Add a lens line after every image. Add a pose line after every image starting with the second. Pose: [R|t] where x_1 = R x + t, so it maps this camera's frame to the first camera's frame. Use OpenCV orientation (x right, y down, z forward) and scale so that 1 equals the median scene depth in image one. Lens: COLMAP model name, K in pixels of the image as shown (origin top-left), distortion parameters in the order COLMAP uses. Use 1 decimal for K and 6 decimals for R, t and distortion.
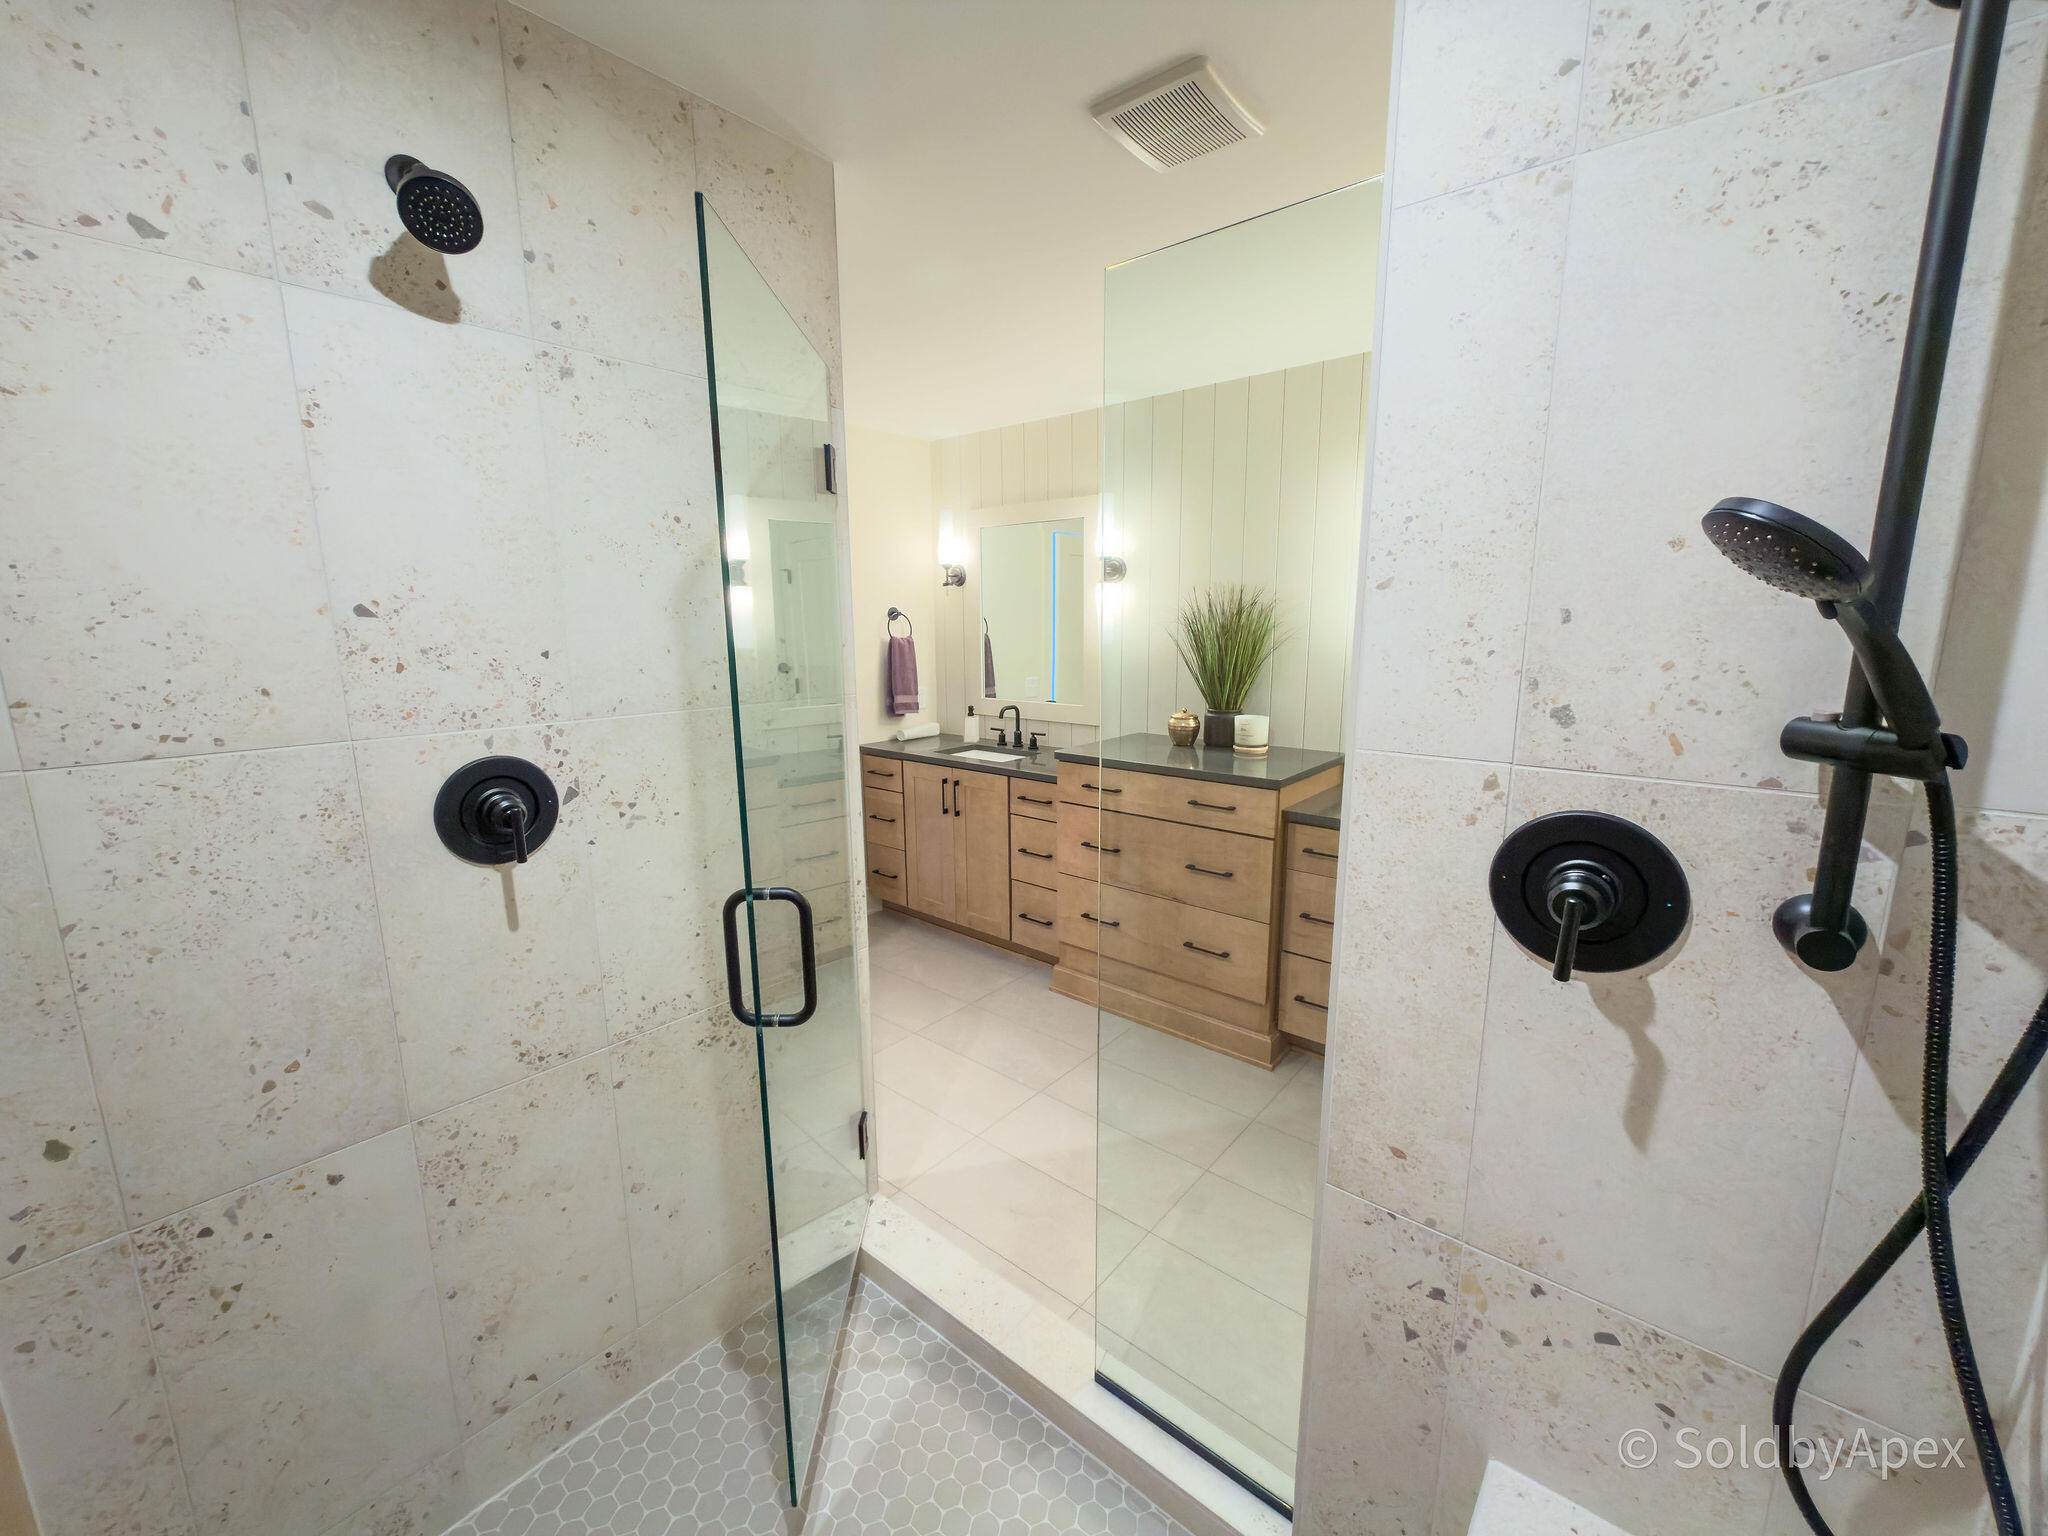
lens RADIAL K [[819.1, 0, 1021.5], [0, 819.1, 765.0], [0, 0, 1]] dist [0.001526, 0.000560]
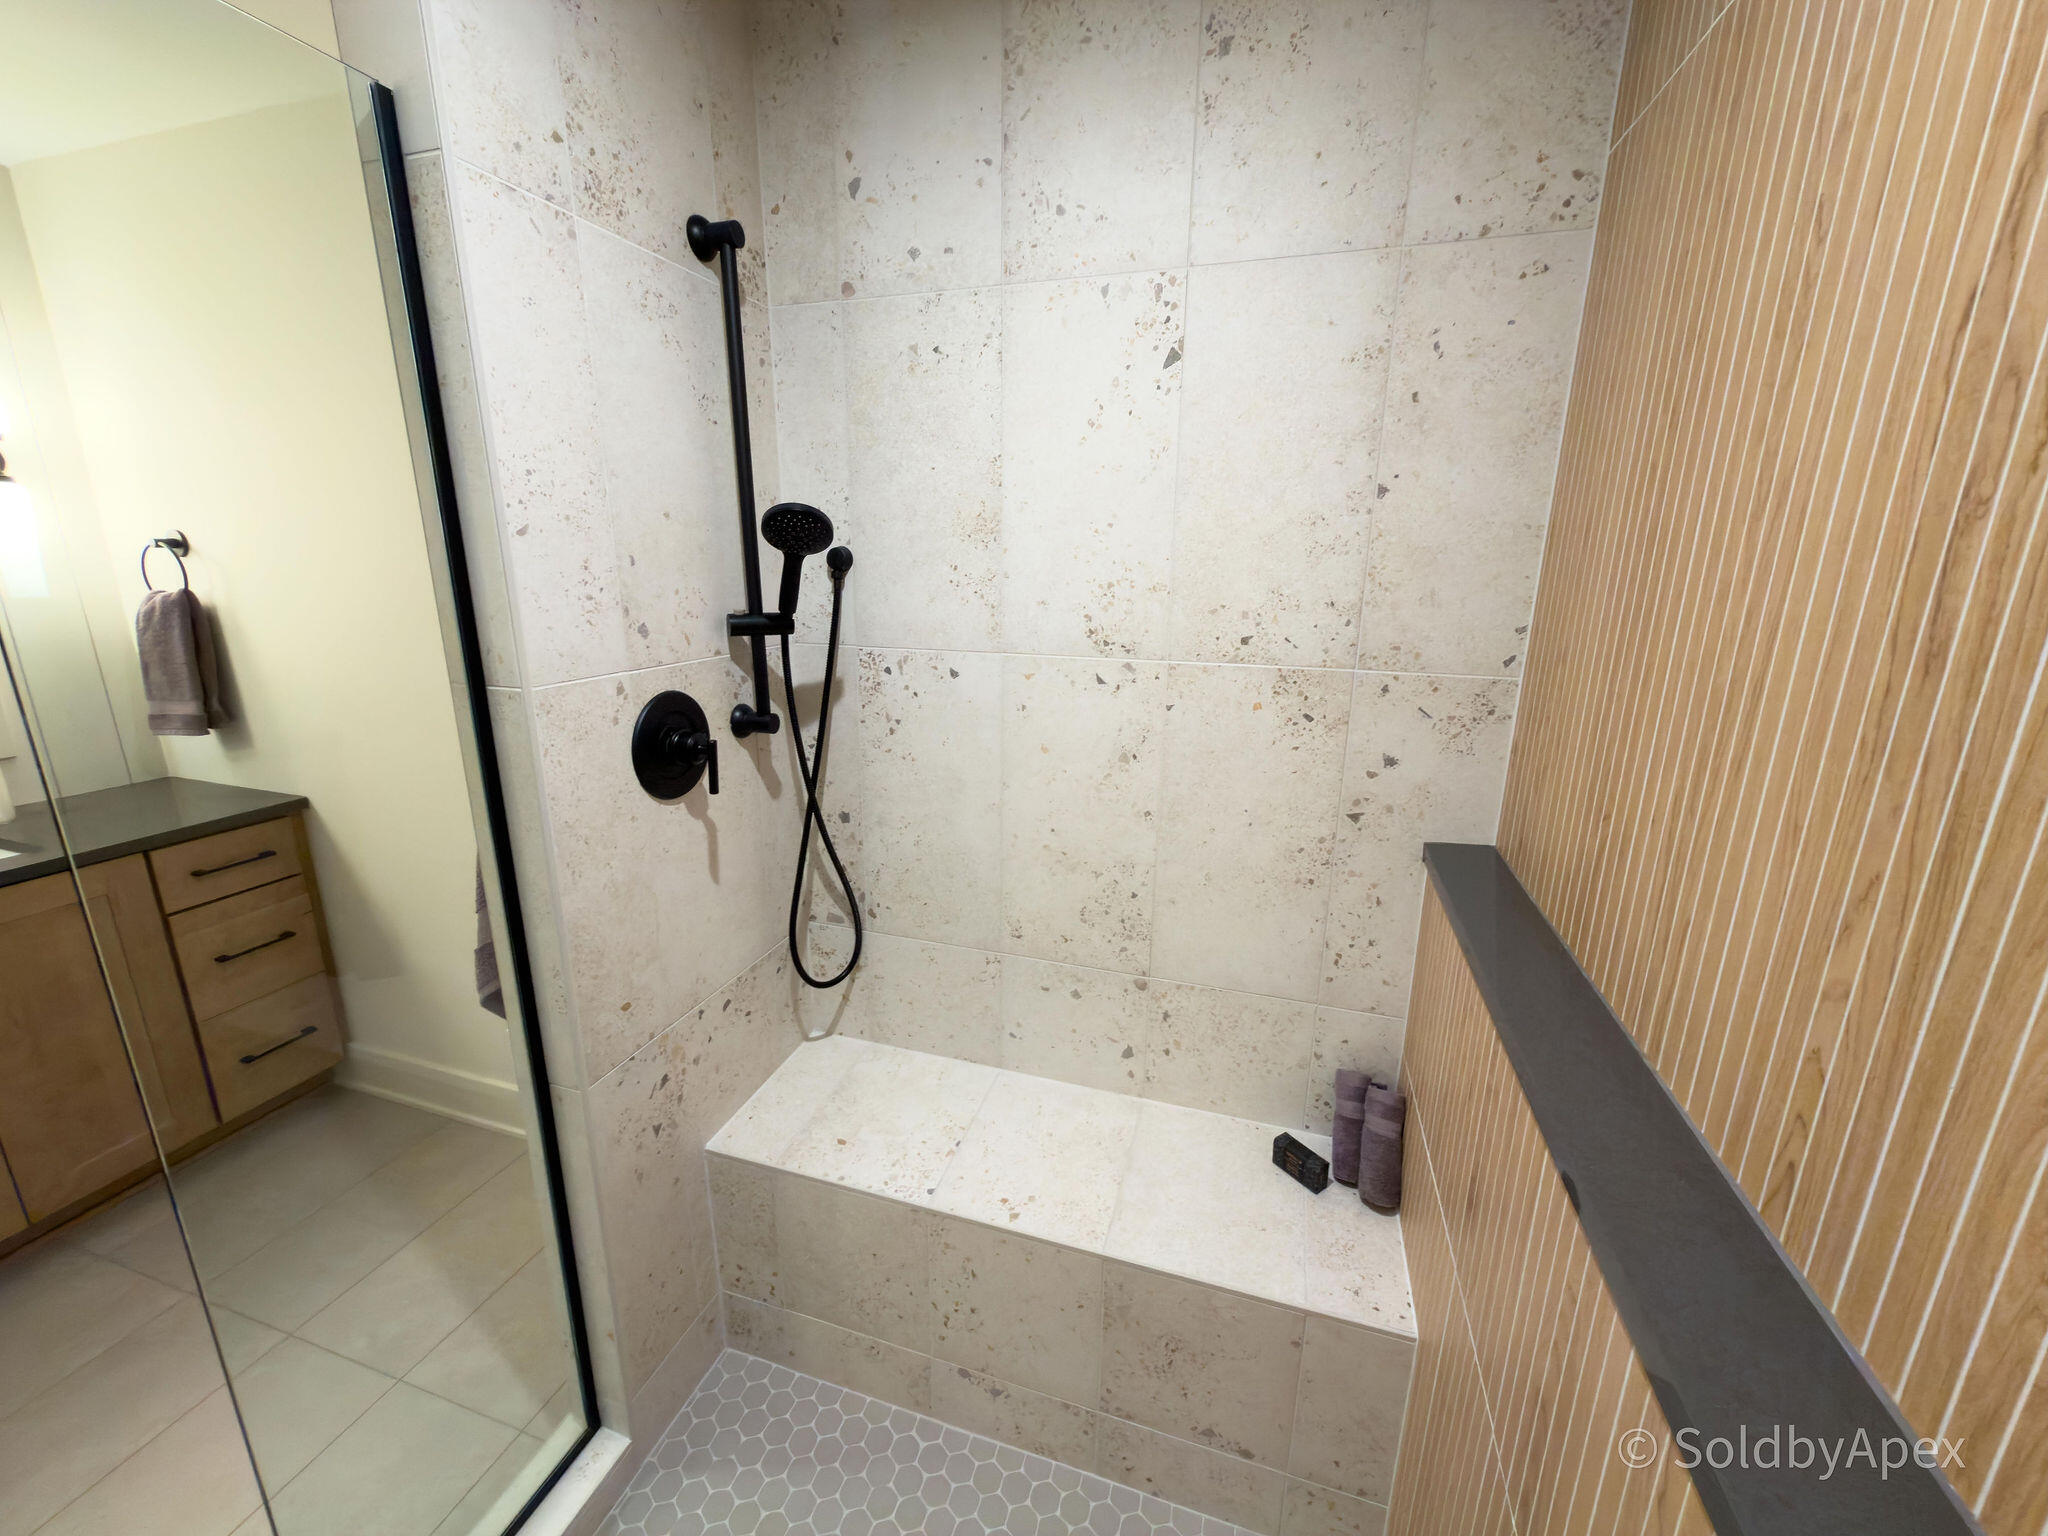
lens RADIAL K [[819.1, 0, 1016.3], [0, 819.1, 765.3], [0, 0, 1]] dist [0.001526, 0.000560]
pose [[-0.379970, -0.227469, 0.896594, -0.229730], [0.161959, 0.937958, 0.306601, -0.042783], [-0.910709, 0.261711, -0.319555, 0.227783]]
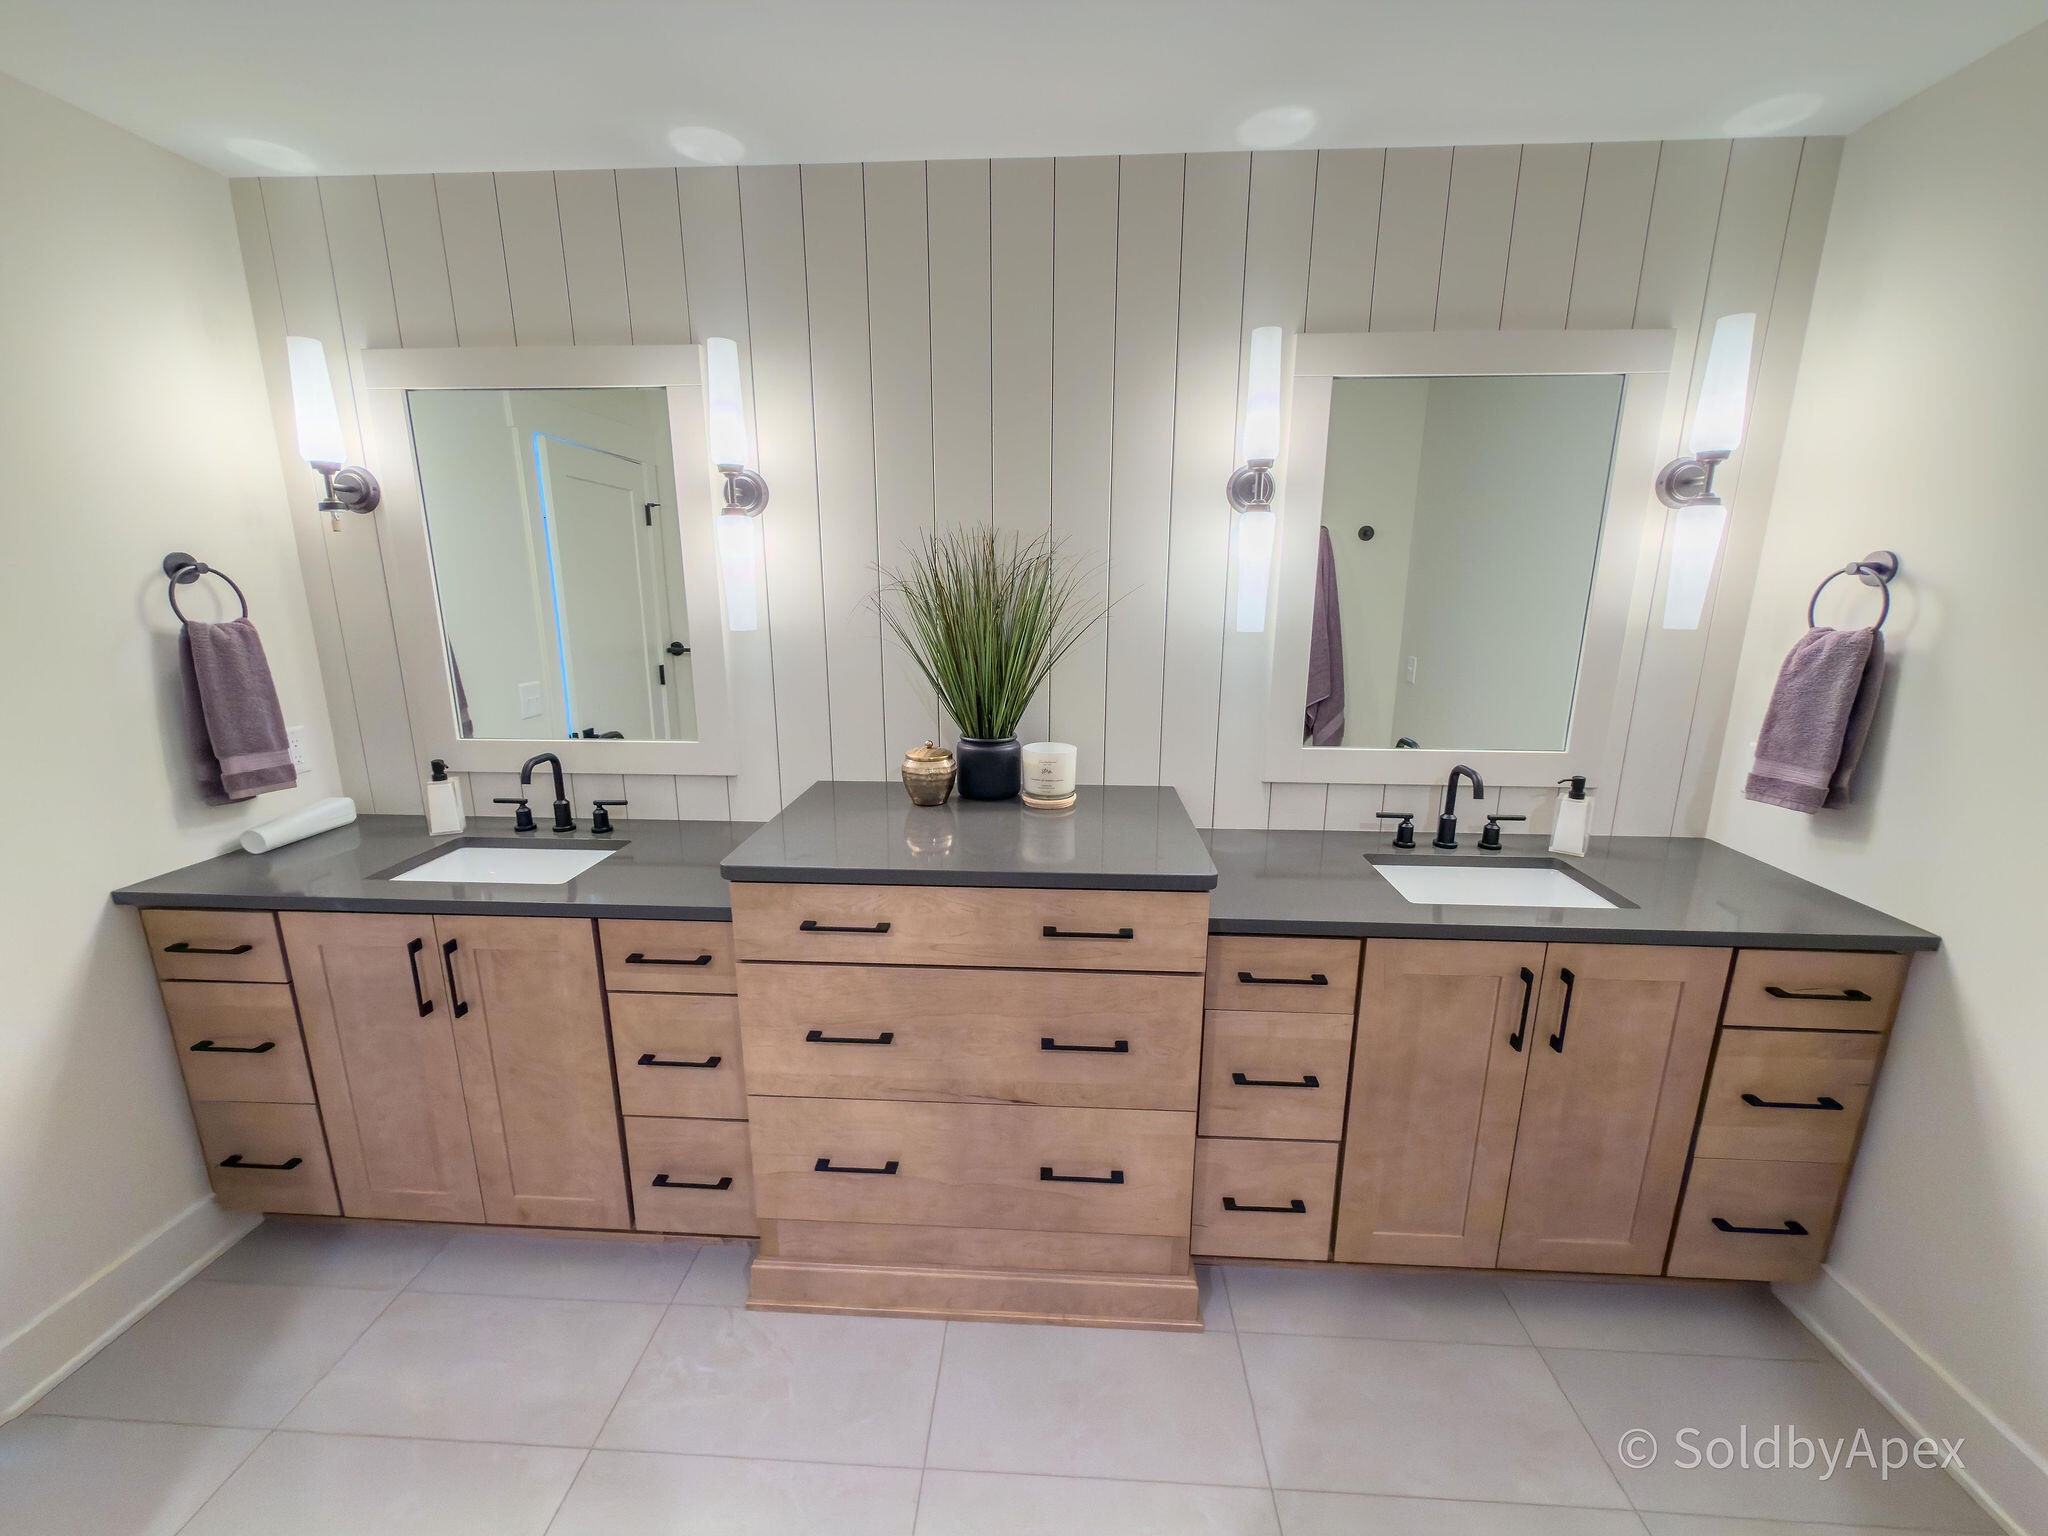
lens RADIAL K [[819.1, 0, 1017.3], [0, 819.1, 760.7], [0, 0, 1]] dist [0.001526, 0.000560]
pose [[0.796861, -0.126894, 0.590686, -0.088949], [0.101169, 0.991915, 0.076606, -0.087738], [-0.595632, -0.001285, 0.803256, 0.470729]]
